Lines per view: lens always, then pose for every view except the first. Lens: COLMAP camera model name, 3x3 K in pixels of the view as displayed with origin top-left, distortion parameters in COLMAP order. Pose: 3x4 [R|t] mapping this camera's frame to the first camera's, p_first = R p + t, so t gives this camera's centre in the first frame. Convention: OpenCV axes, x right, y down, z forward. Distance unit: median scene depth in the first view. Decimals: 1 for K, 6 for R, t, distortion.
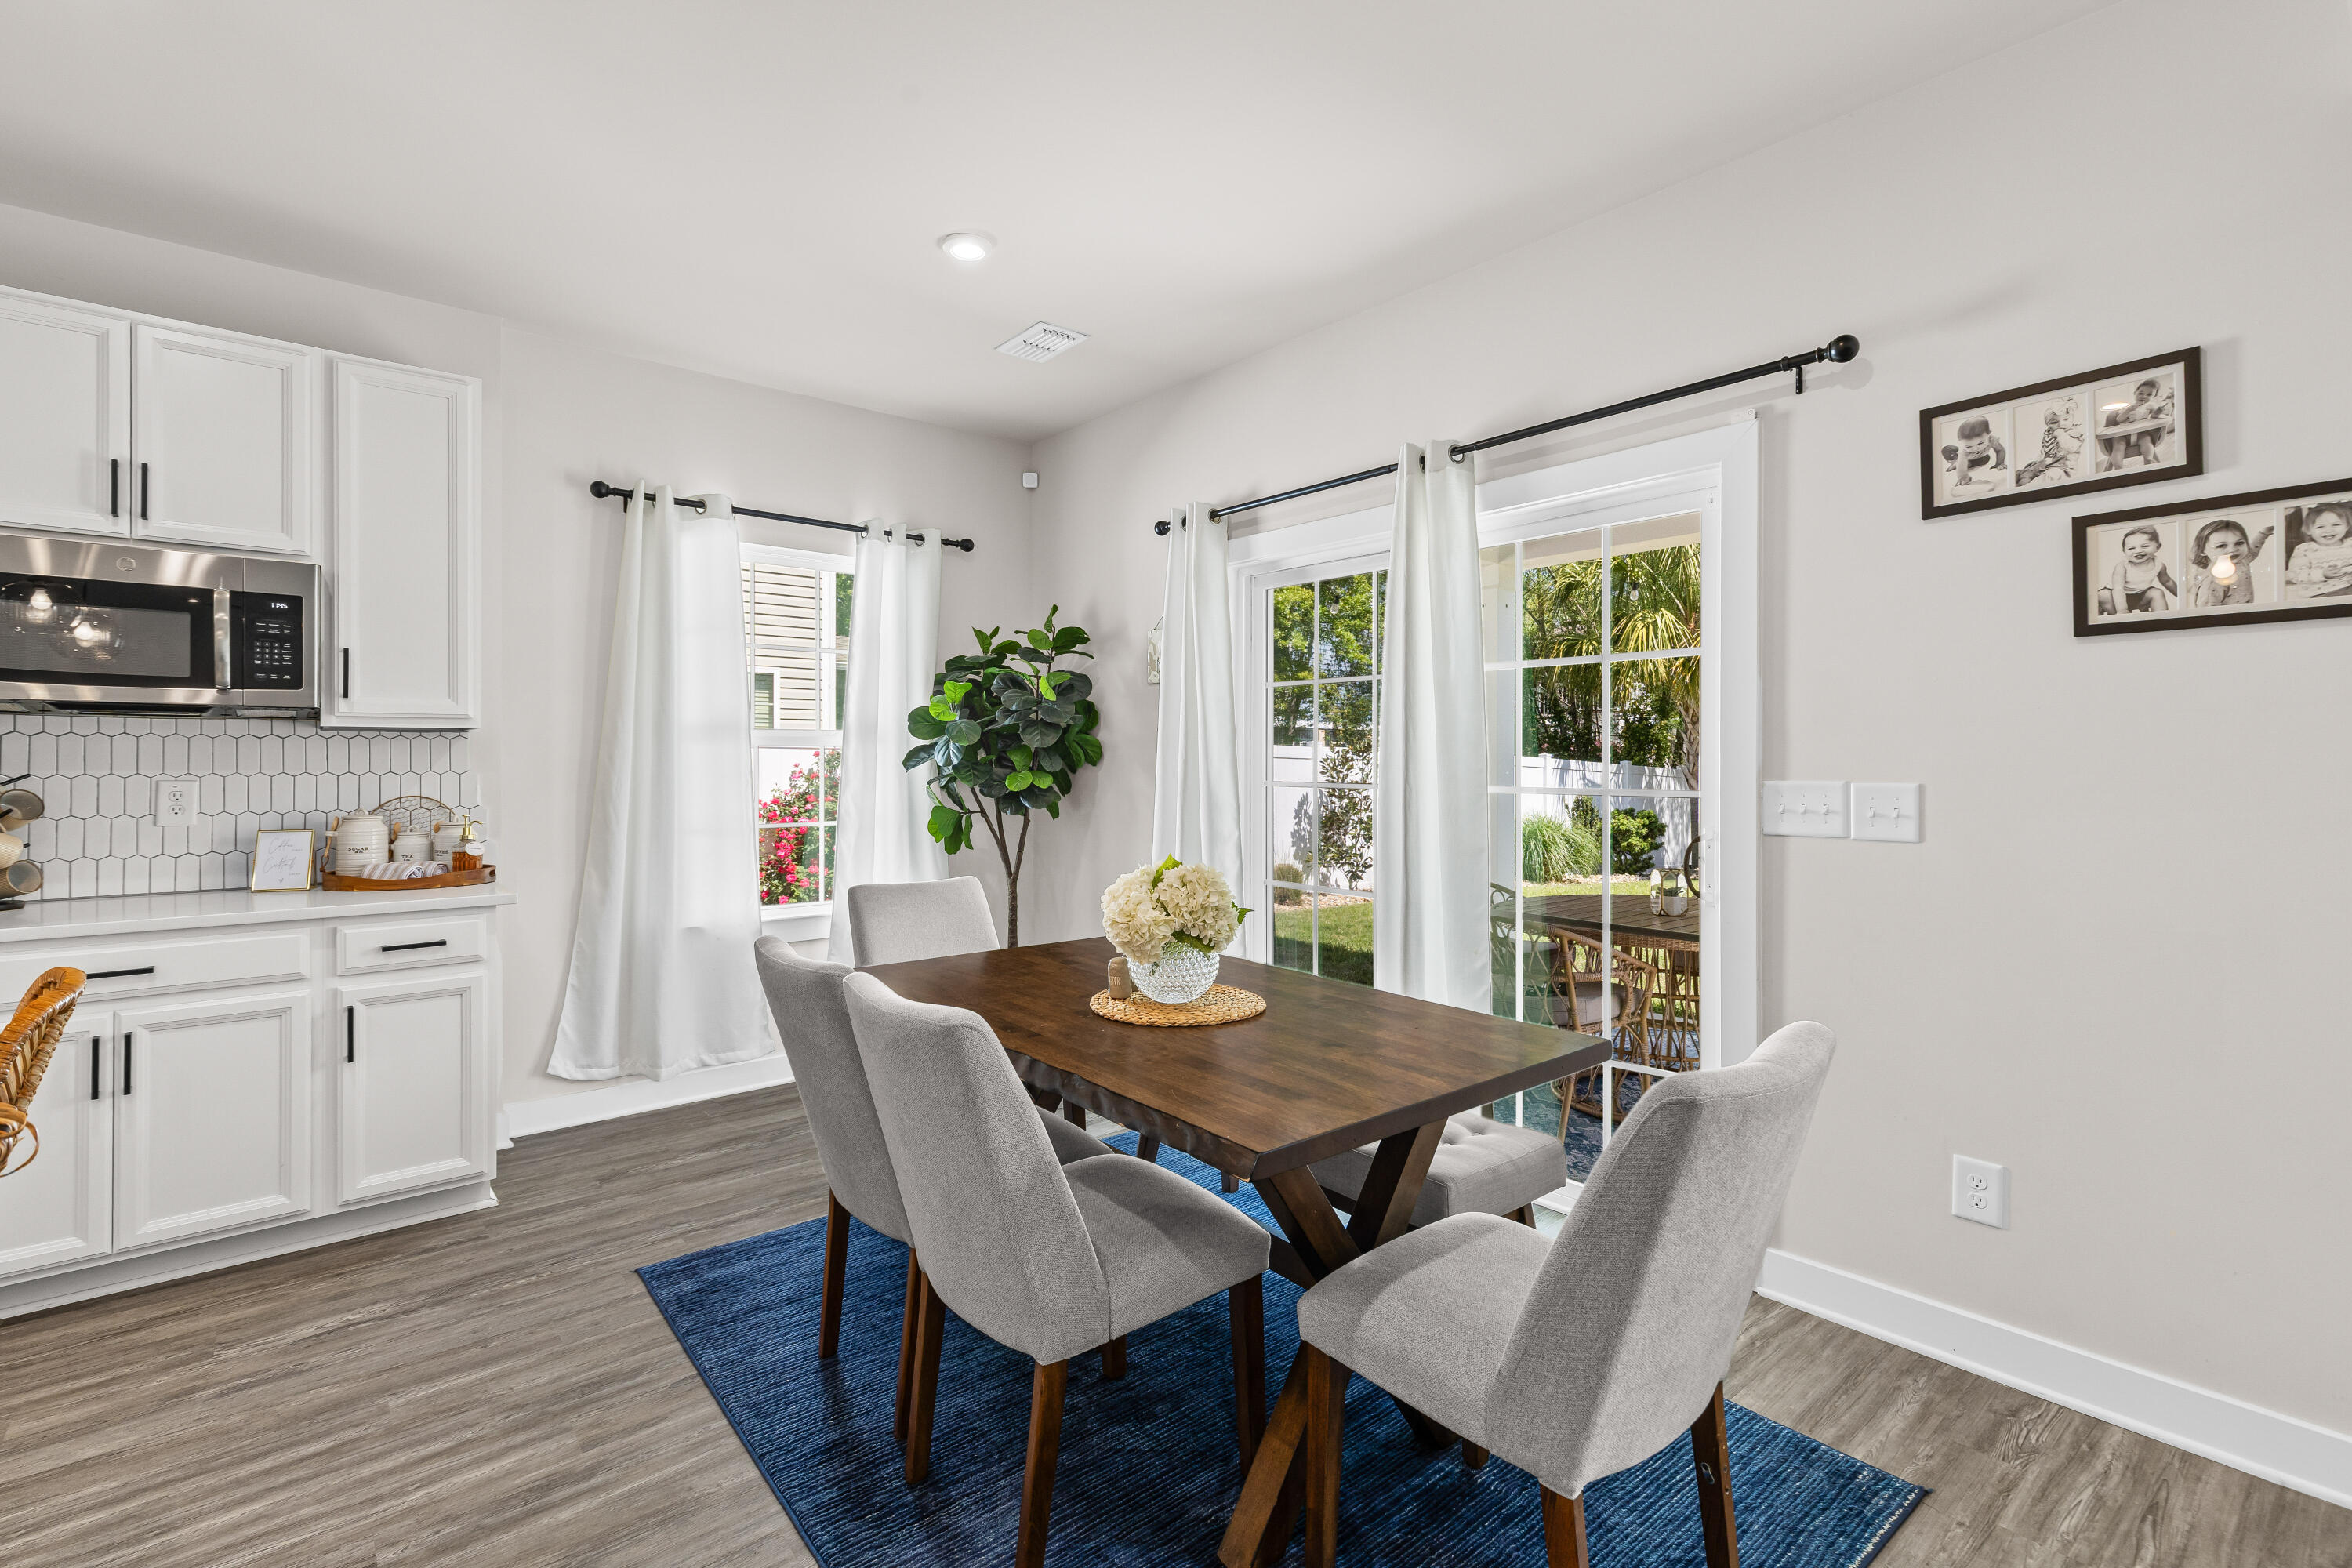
lens RADIAL K [[1060.8, 0, 1190.1], [0, 1060.8, 765.7], [0, 0, 1]] dist [0.002700, -0.000072]
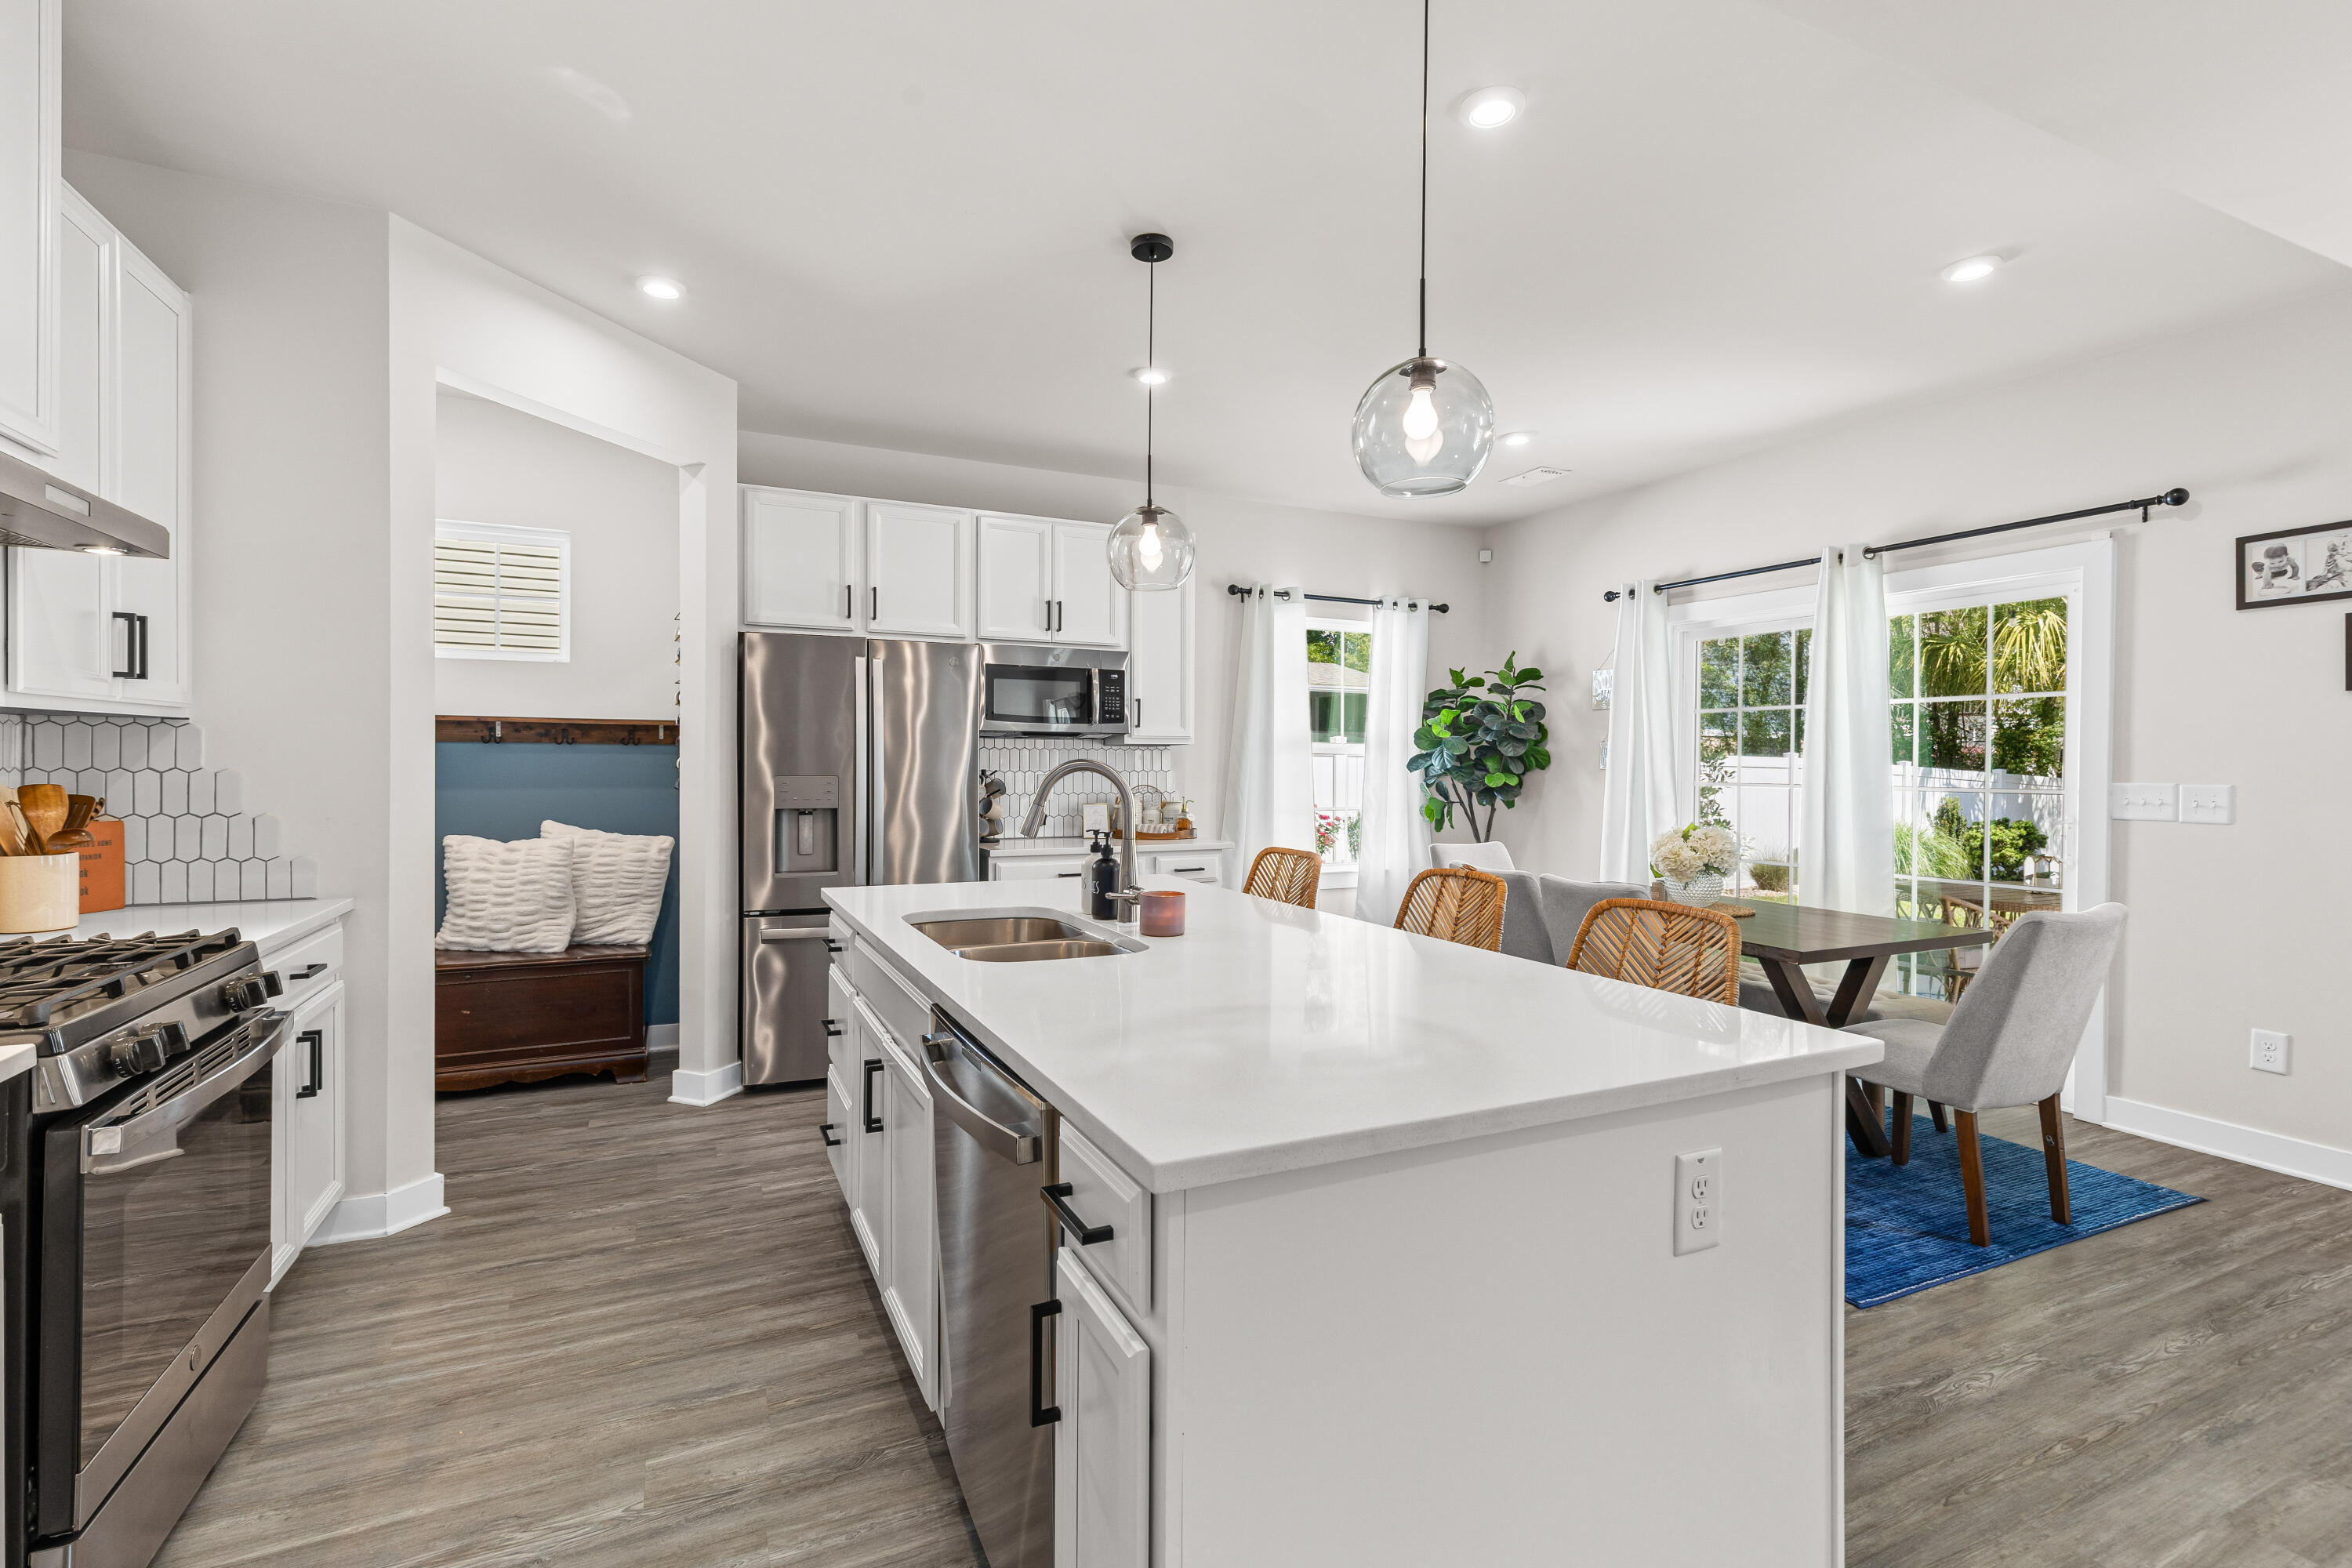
lens RADIAL K [[1054.8, 0, 1180.6], [0, 1054.8, 778.9], [0, 0, 1]] dist [-0.004223, 0.000150]
pose [[0.963608, 0.009593, -0.267148, -0.268751], [-0.007203, 0.999925, 0.009922, 0.002614], [0.267223, -0.007637, 0.963604, -0.635177]]
